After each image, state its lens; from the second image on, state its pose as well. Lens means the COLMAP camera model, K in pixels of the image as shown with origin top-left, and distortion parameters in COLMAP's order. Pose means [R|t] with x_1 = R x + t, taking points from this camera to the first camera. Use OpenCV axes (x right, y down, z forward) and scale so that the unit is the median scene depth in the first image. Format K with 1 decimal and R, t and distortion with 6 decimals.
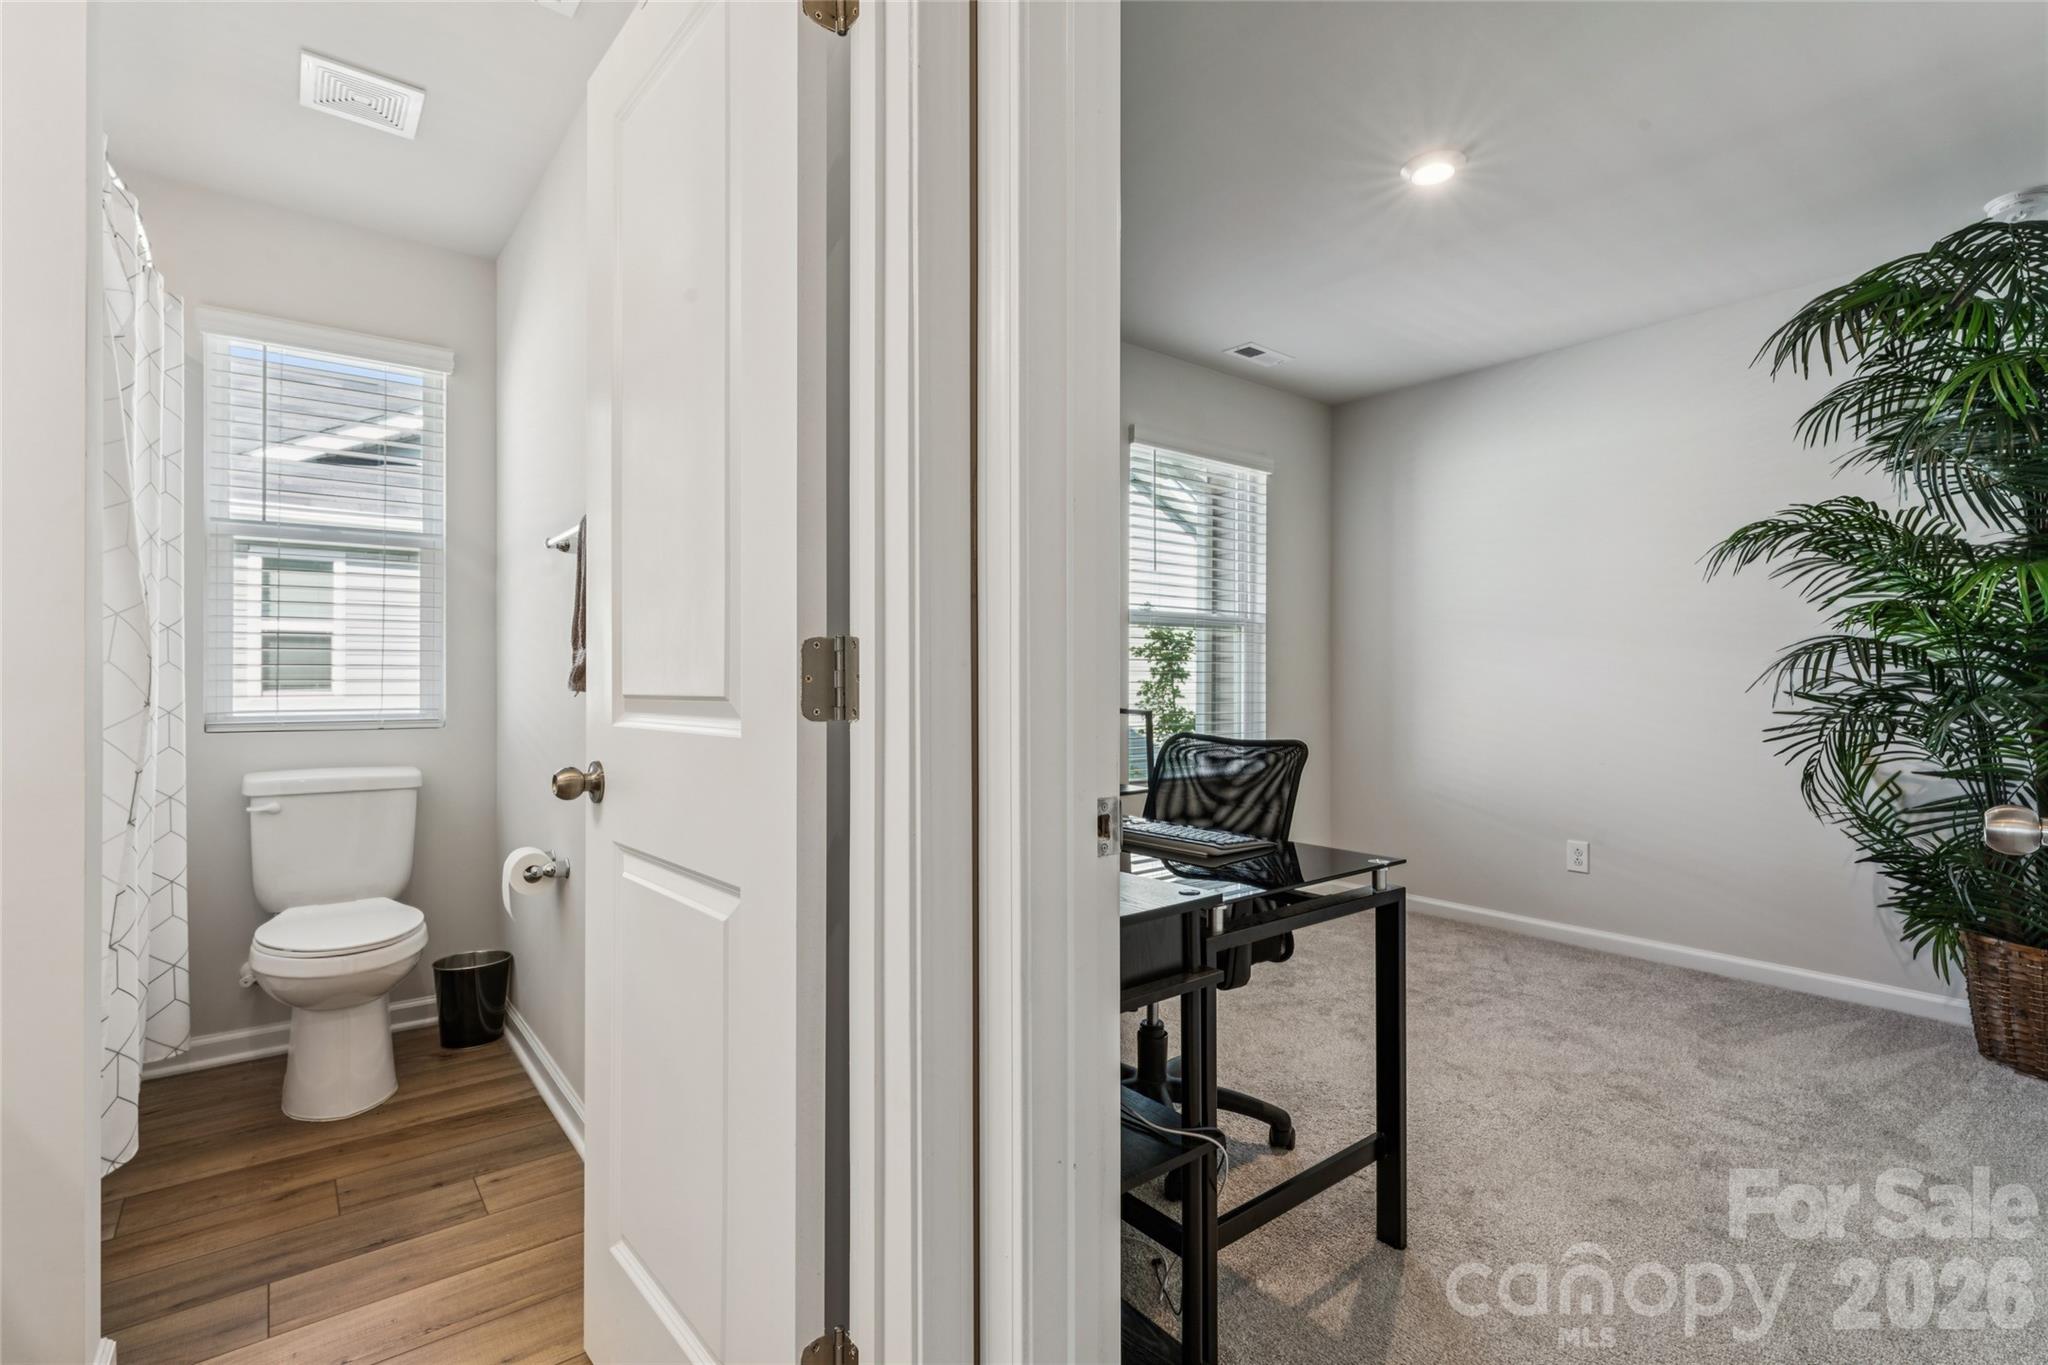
lens RADIAL K [[941.5, 0, 1024.0], [0, 941.5, 682.5], [0, 0, 1]] dist [0.000597, -0.000737]
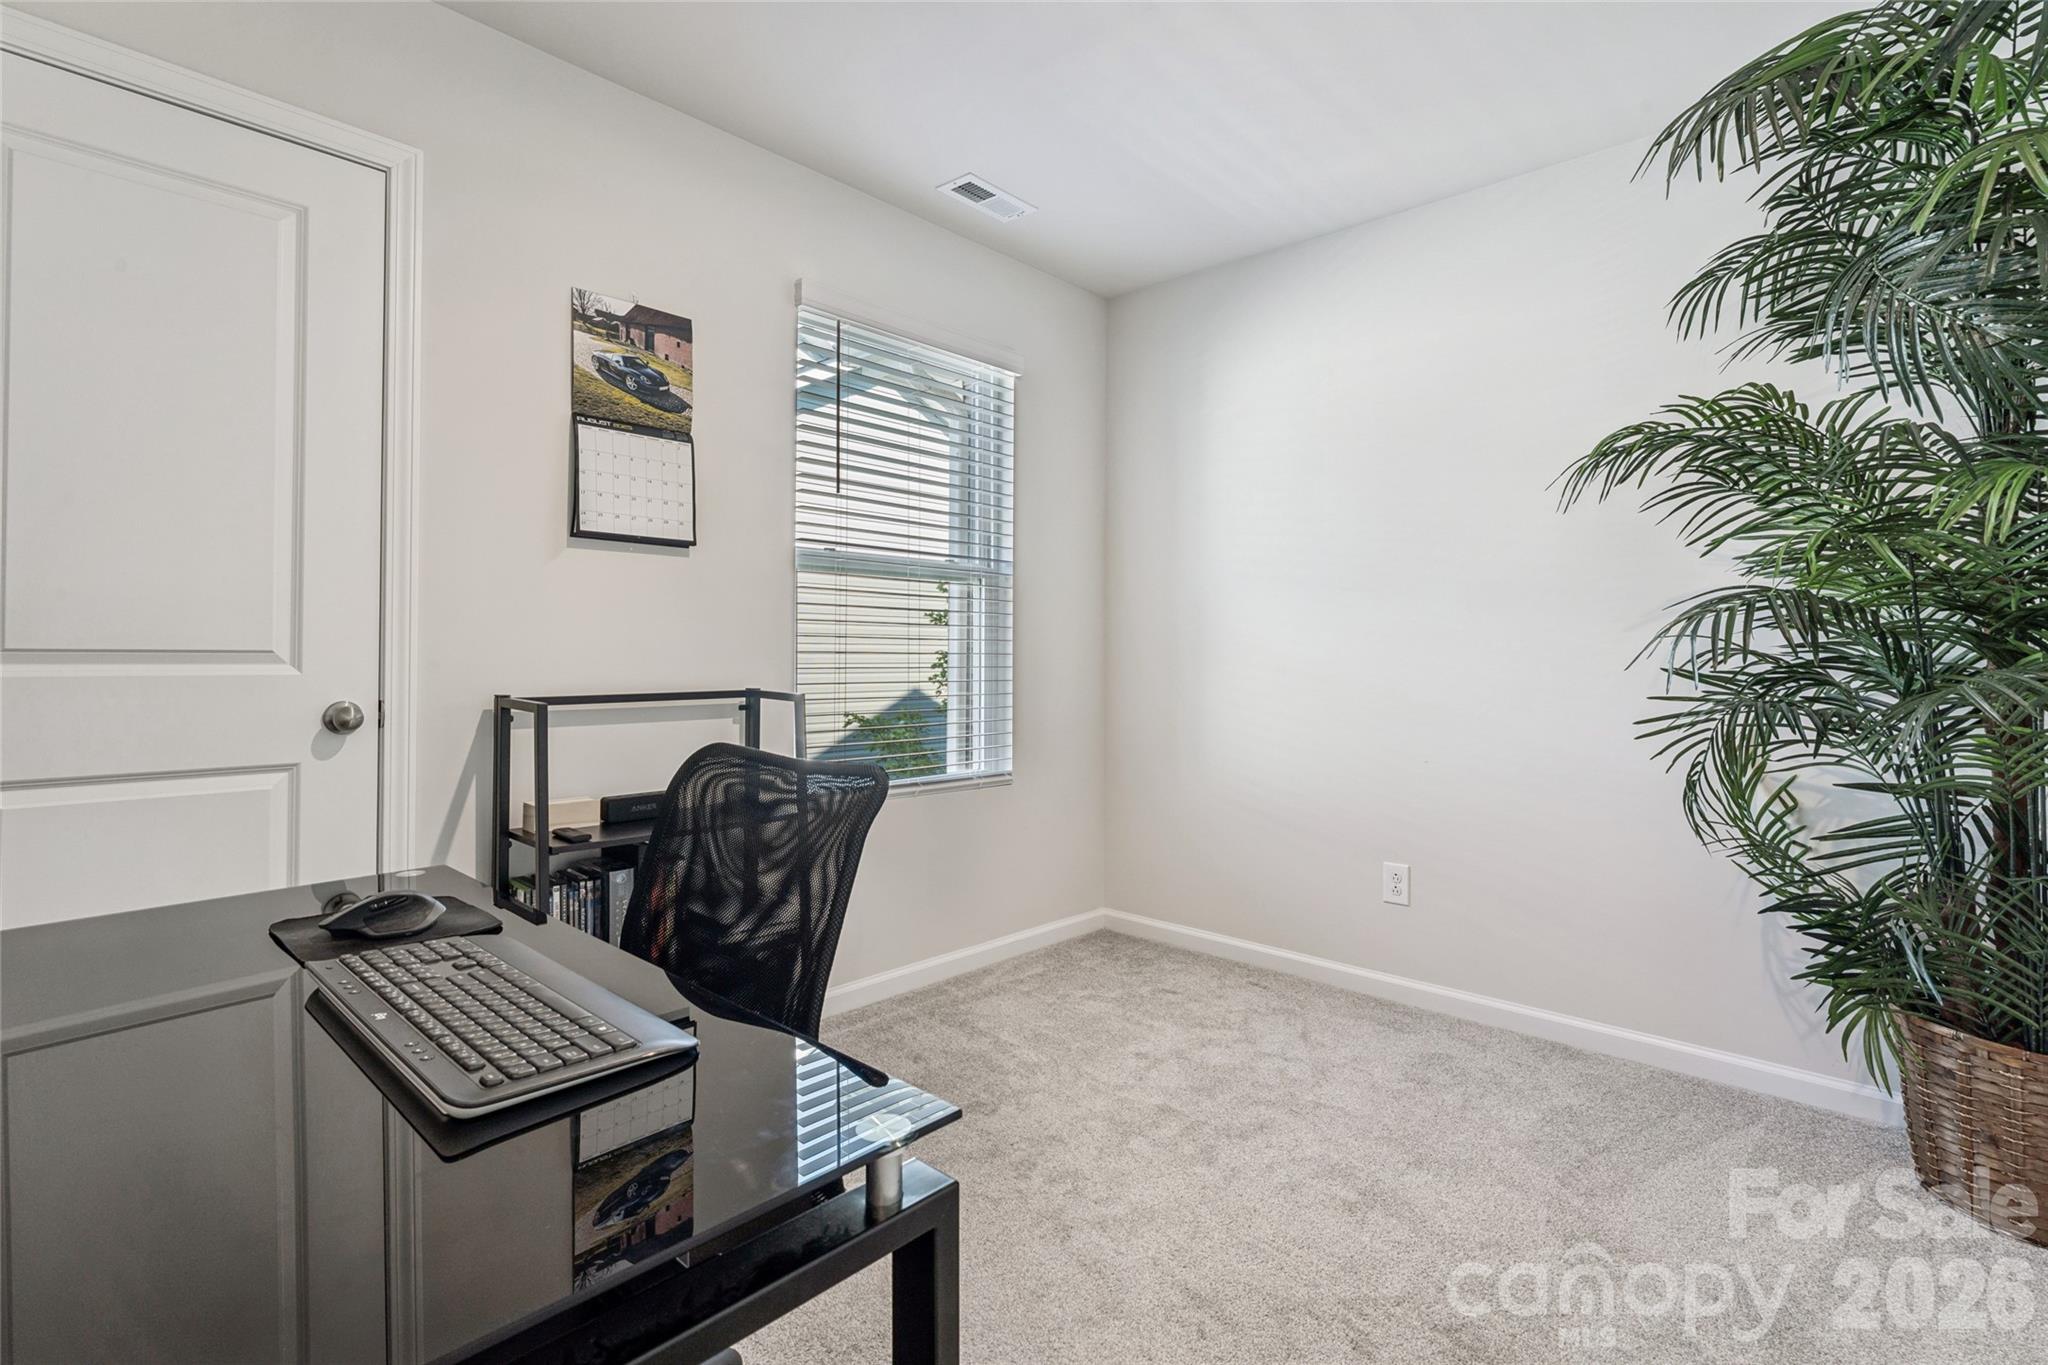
lens RADIAL K [[961.0, 0, 1034.3], [0, 961.0, 647.5], [0, 0, 1]] dist [-0.001761, -0.000416]
pose [[0.986532, 0.004662, 0.163503, 0.227267], [-0.003622, 0.999971, -0.006661, 0.000470], [-0.163530, 0.005979, 0.986520, 0.371742]]
